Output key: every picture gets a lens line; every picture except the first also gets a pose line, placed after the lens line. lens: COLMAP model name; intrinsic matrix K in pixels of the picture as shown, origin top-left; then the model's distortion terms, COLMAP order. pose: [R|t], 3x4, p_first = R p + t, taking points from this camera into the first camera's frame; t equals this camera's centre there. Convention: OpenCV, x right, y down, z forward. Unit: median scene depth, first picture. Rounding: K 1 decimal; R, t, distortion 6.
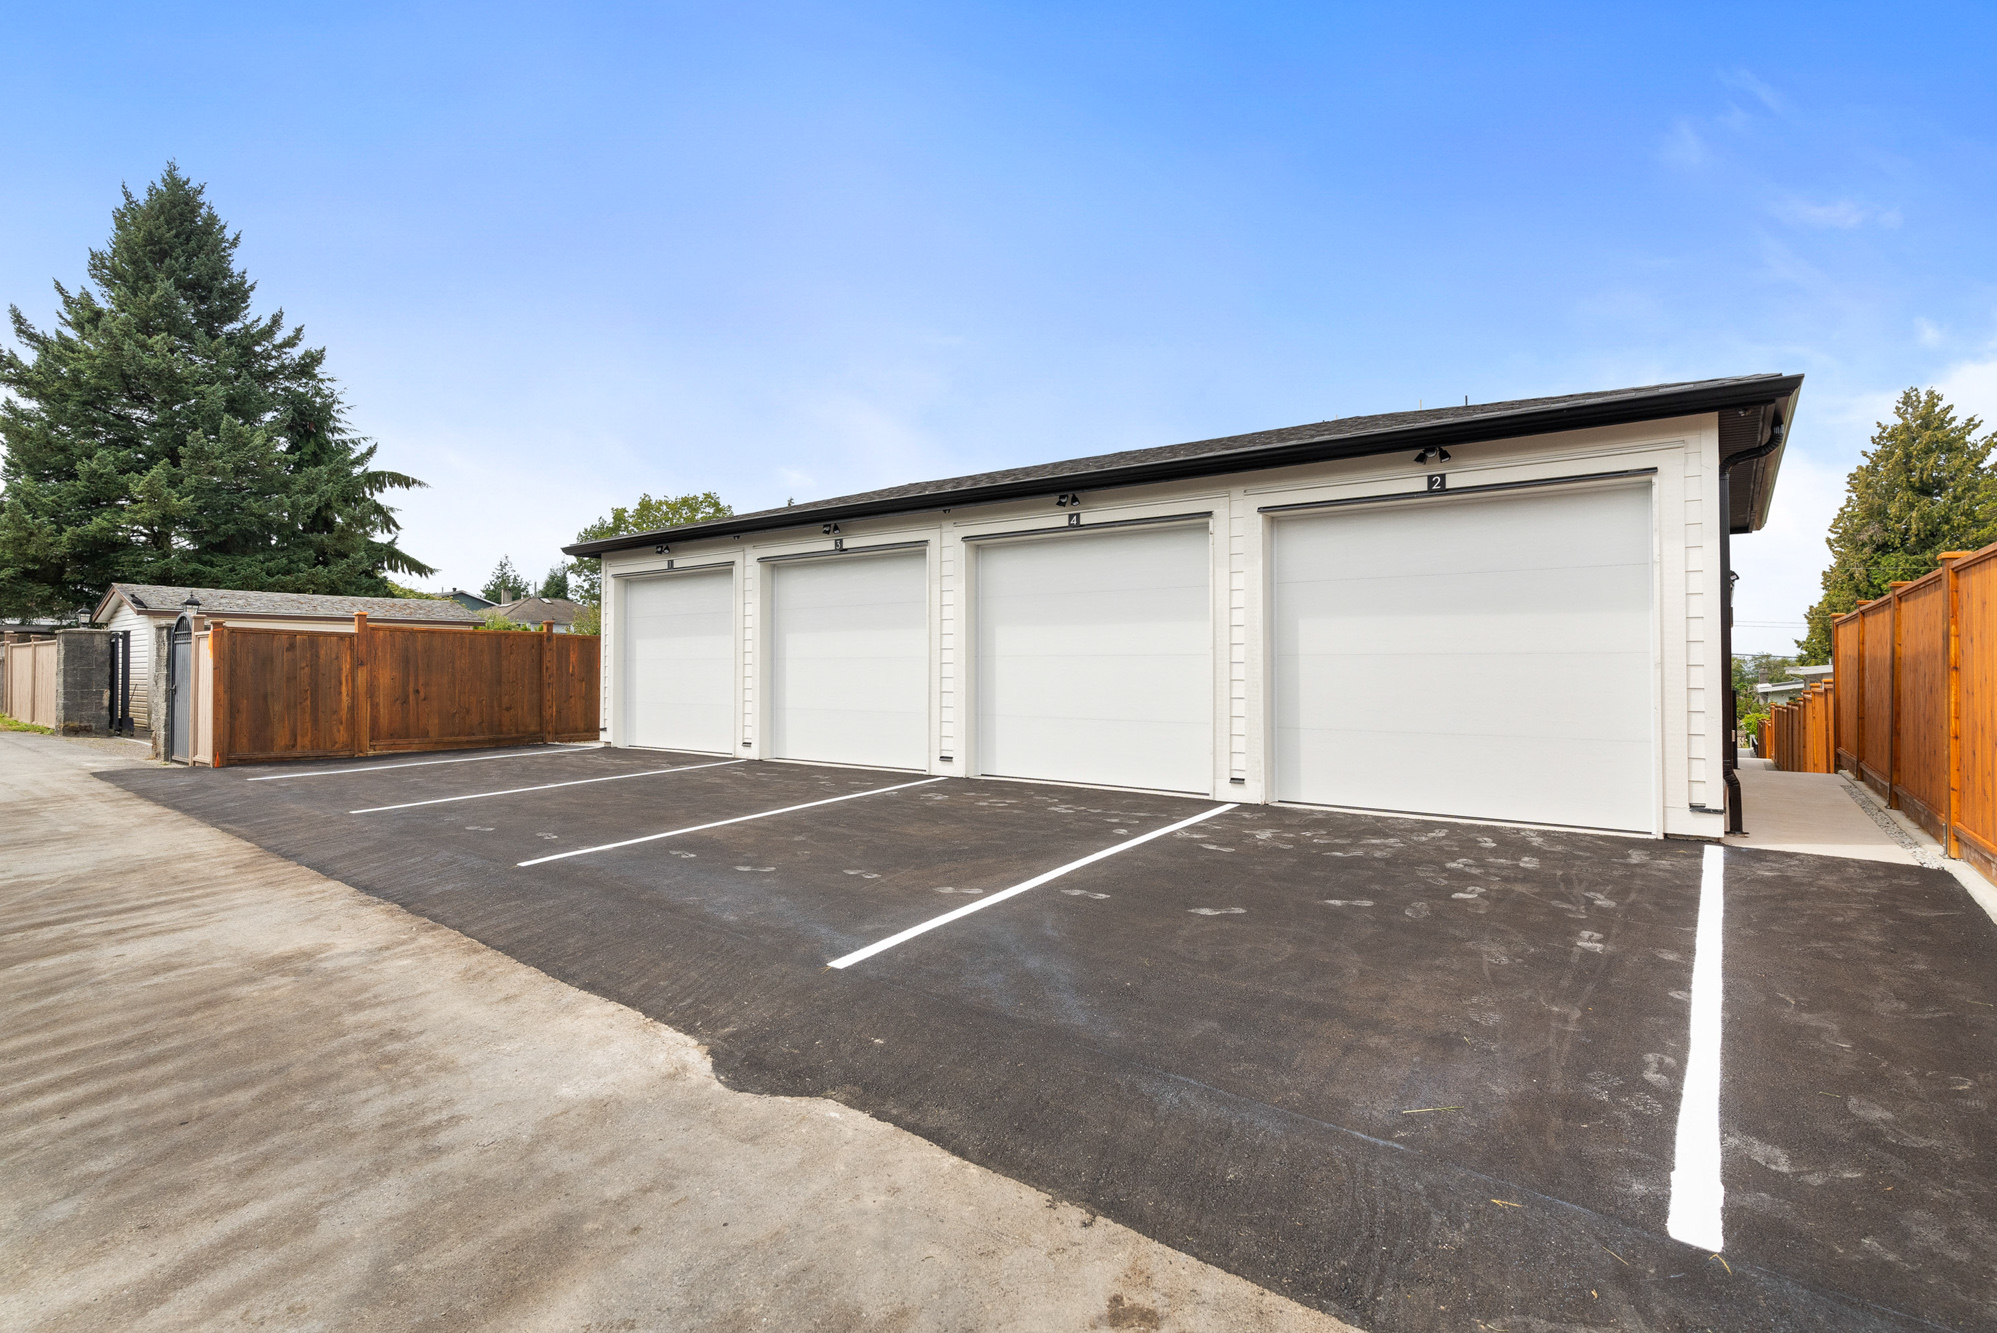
lens RADIAL K [[963.4, 0, 993.4], [0, 963.4, 646.0], [0, 0, 1]] dist [0.005446, 0.000286]
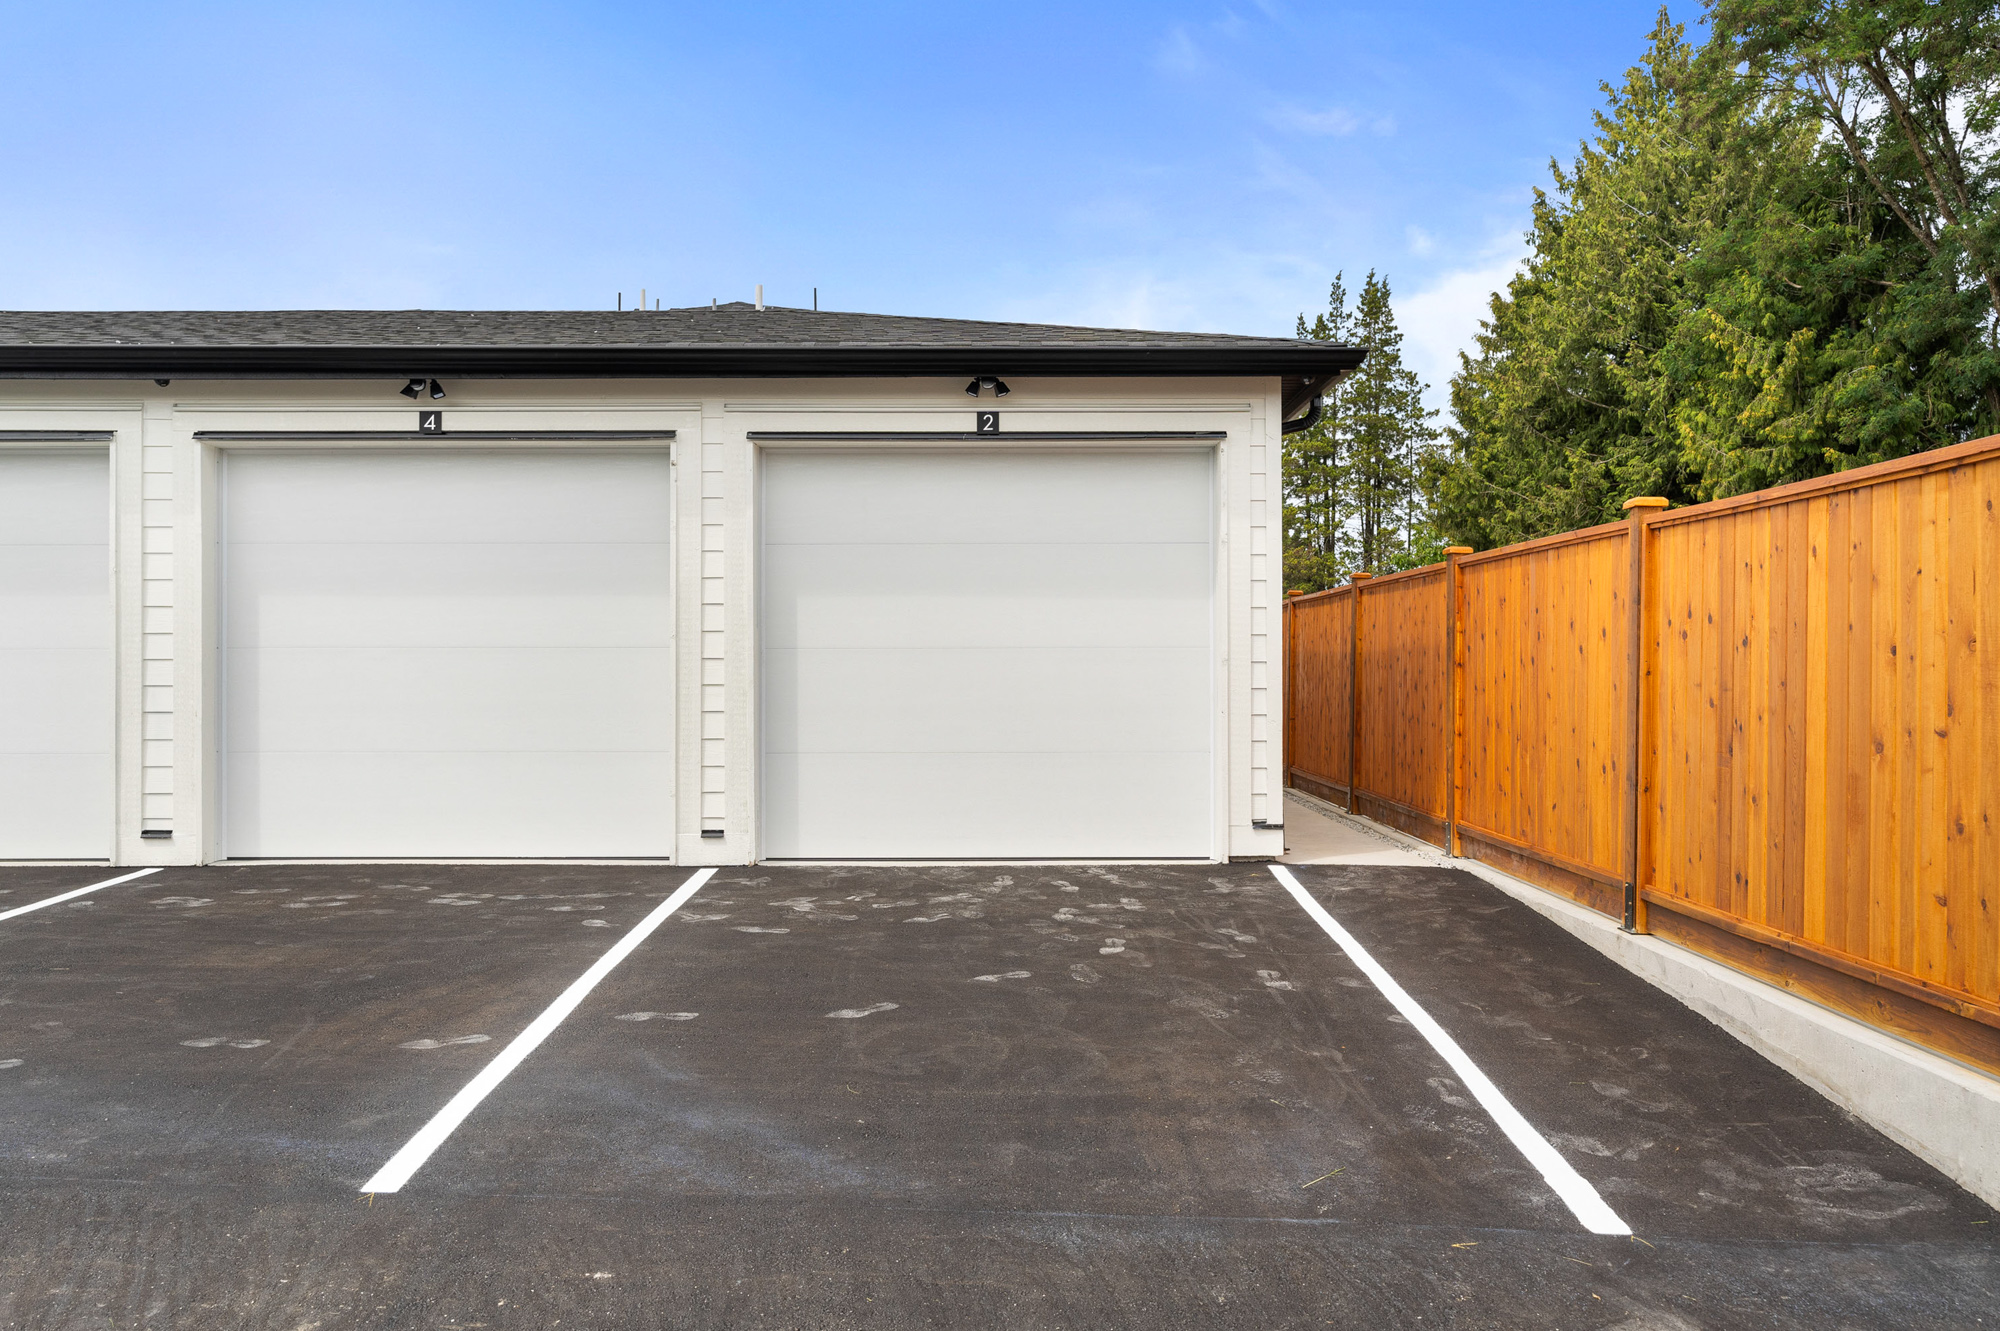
lens RADIAL K [[1506.6, 0, 992.7], [0, 1506.6, 648.0], [0, 0, 1]] dist [0.003173, 0.002955]
pose [[0.802088, 0.004416, 0.597190, -0.321474], [-0.010753, 0.999917, 0.007049, 0.000085], [-0.597109, -0.012075, 0.802069, 0.054815]]
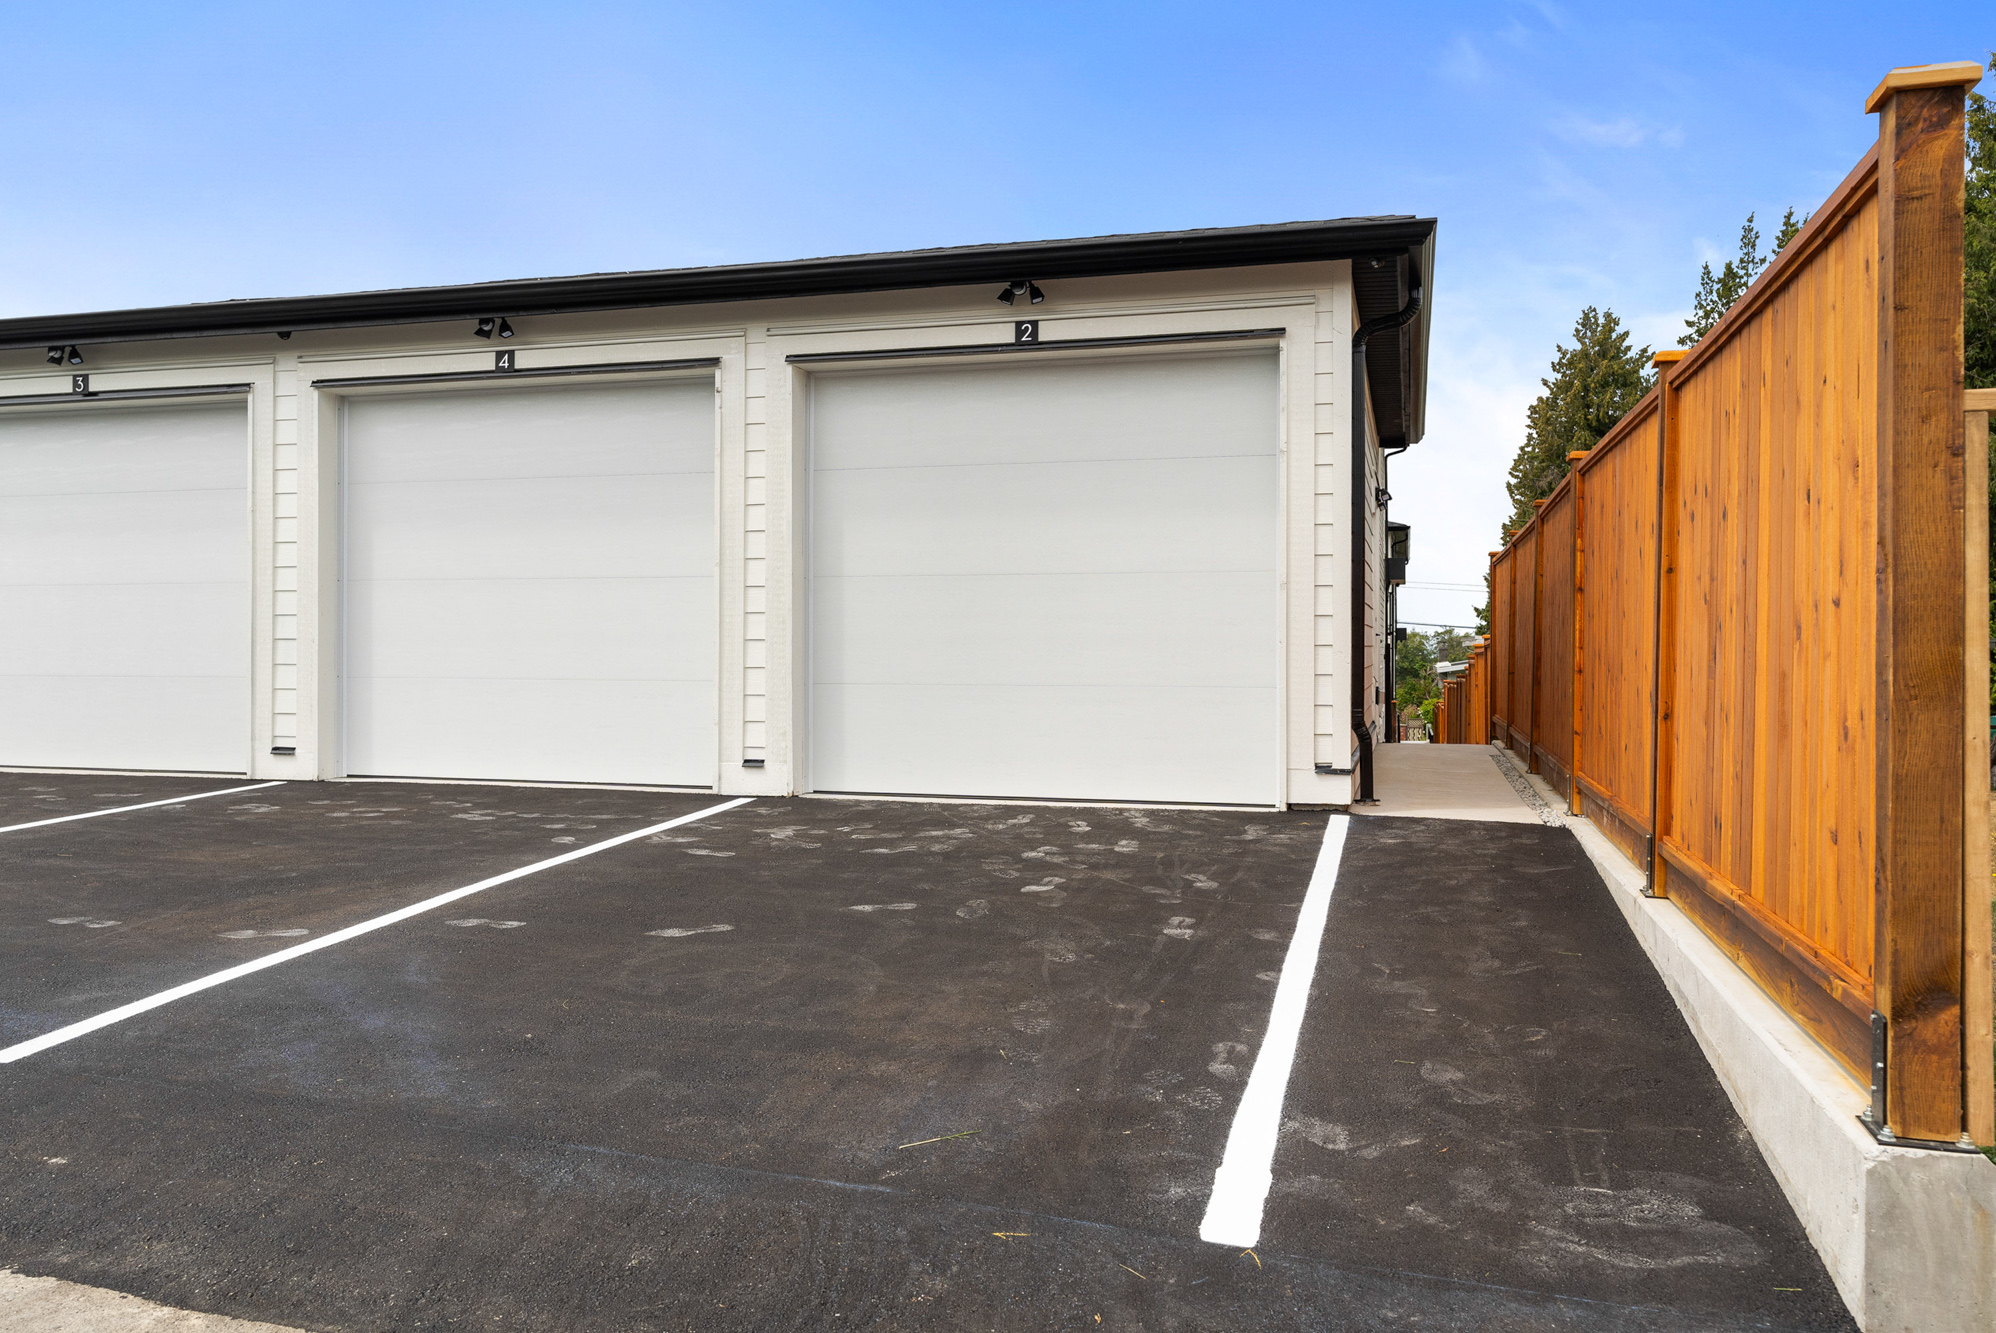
lens RADIAL K [[1466.7, 0, 976.8], [0, 1466.7, 634.6], [0, 0, 1]] dist [0.001183, 0.003749]
pose [[0.934824, 0.003083, 0.355097, 0.052975], [-0.008351, 0.999877, 0.013303, 0.052017], [-0.355013, -0.015401, 0.934735, -0.005118]]
